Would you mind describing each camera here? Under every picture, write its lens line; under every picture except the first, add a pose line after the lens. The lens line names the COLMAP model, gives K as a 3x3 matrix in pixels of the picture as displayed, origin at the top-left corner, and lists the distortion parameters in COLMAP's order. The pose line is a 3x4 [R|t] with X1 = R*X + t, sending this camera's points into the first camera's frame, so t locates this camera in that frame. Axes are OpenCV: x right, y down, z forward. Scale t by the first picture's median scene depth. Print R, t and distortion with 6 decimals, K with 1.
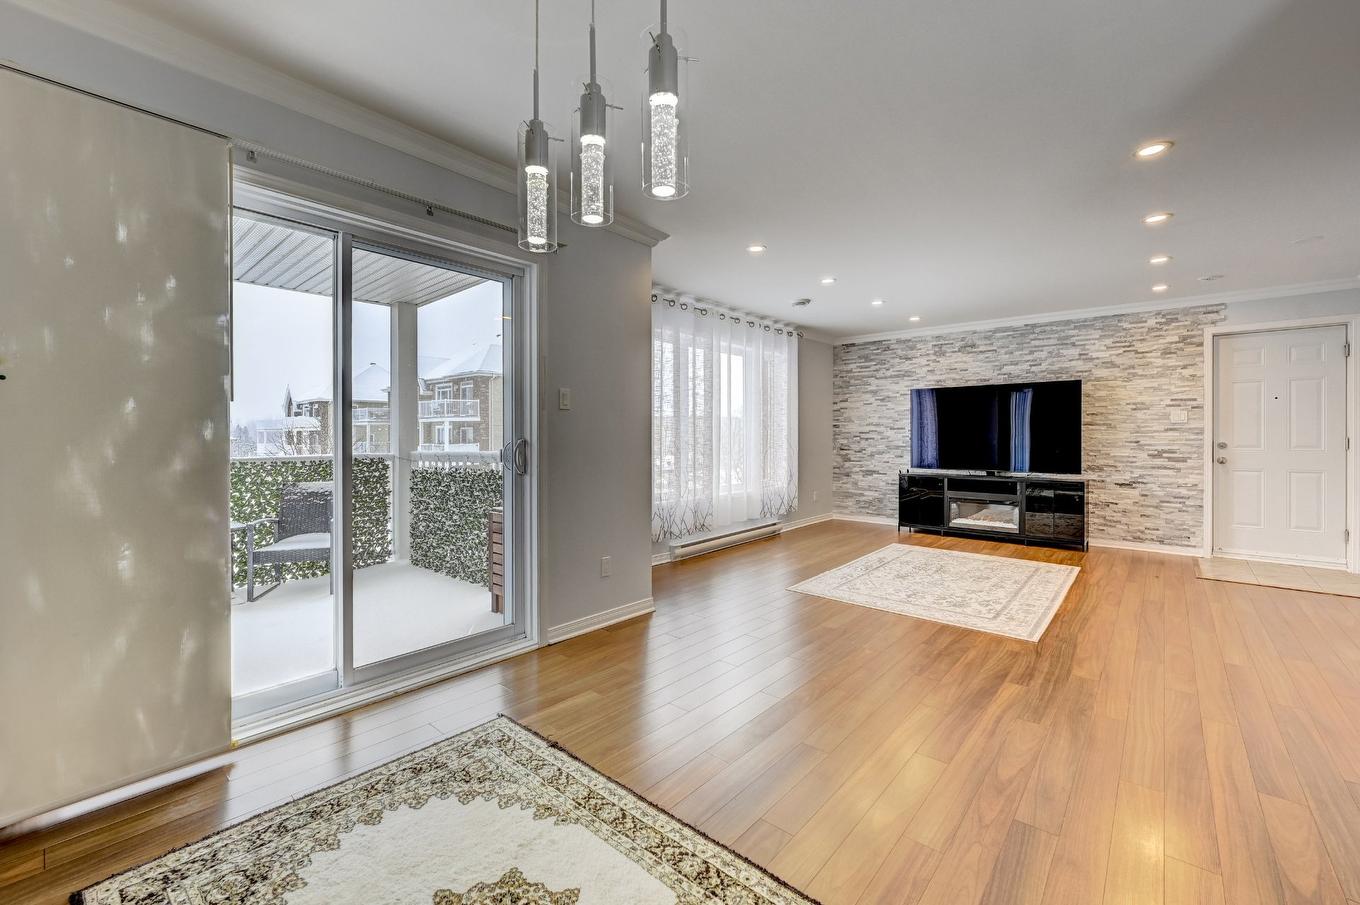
lens RADIAL K [[557.2, 0, 671.9], [0, 557.2, 440.0], [0, 0, 1]] dist [0.000065, 0.000035]
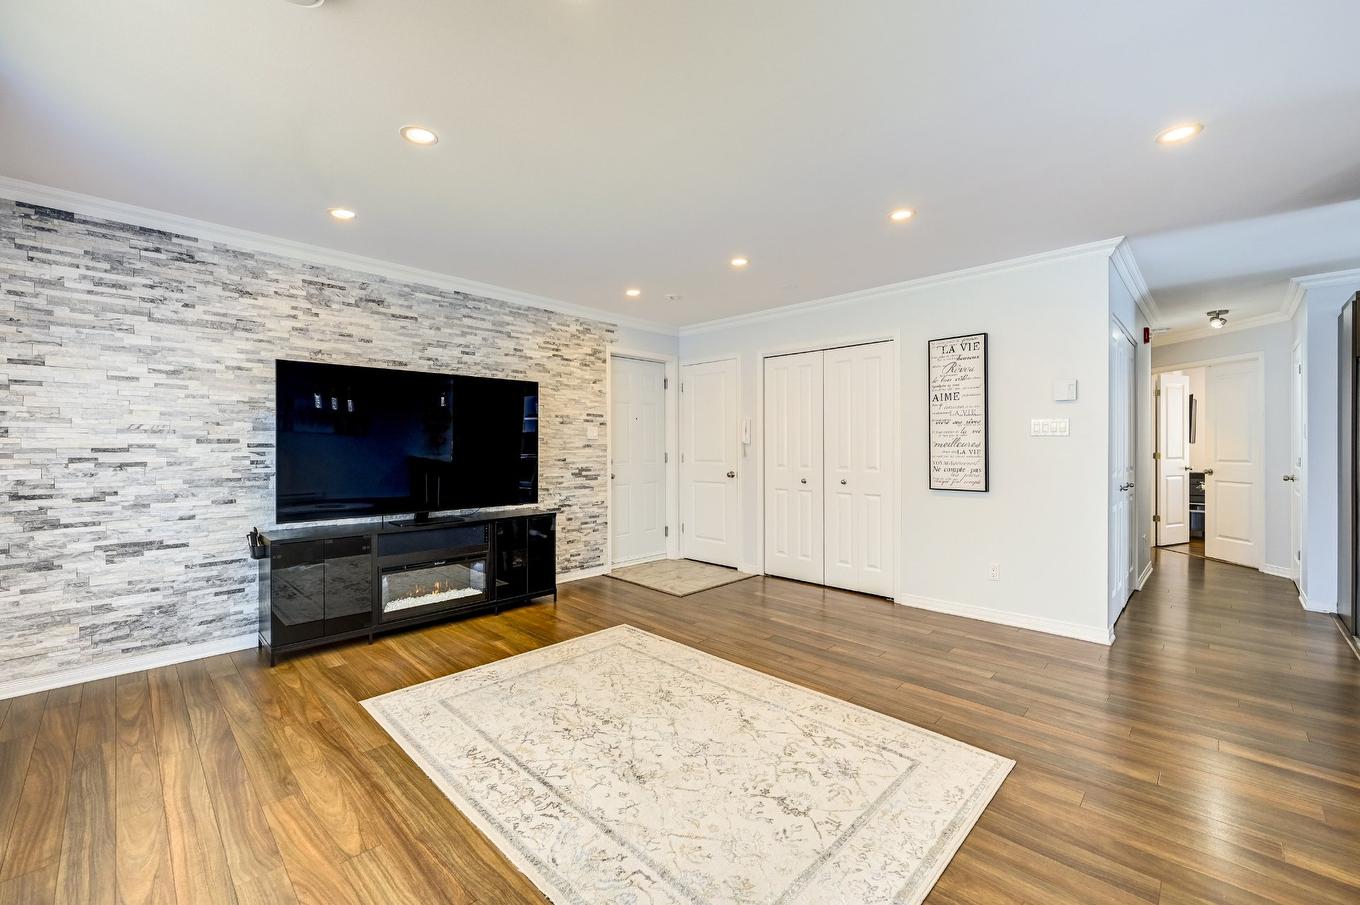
lens RADIAL K [[547.6, 0, 676.3], [0, 547.6, 448.8], [0, 0, 1]] dist [-0.001887, 0.000073]
pose [[0.062839, -0.003734, 0.998017, -0.020891], [0.009724, 0.999948, 0.003129, -0.014956], [-0.997976, 0.009508, 0.062872, 0.758521]]
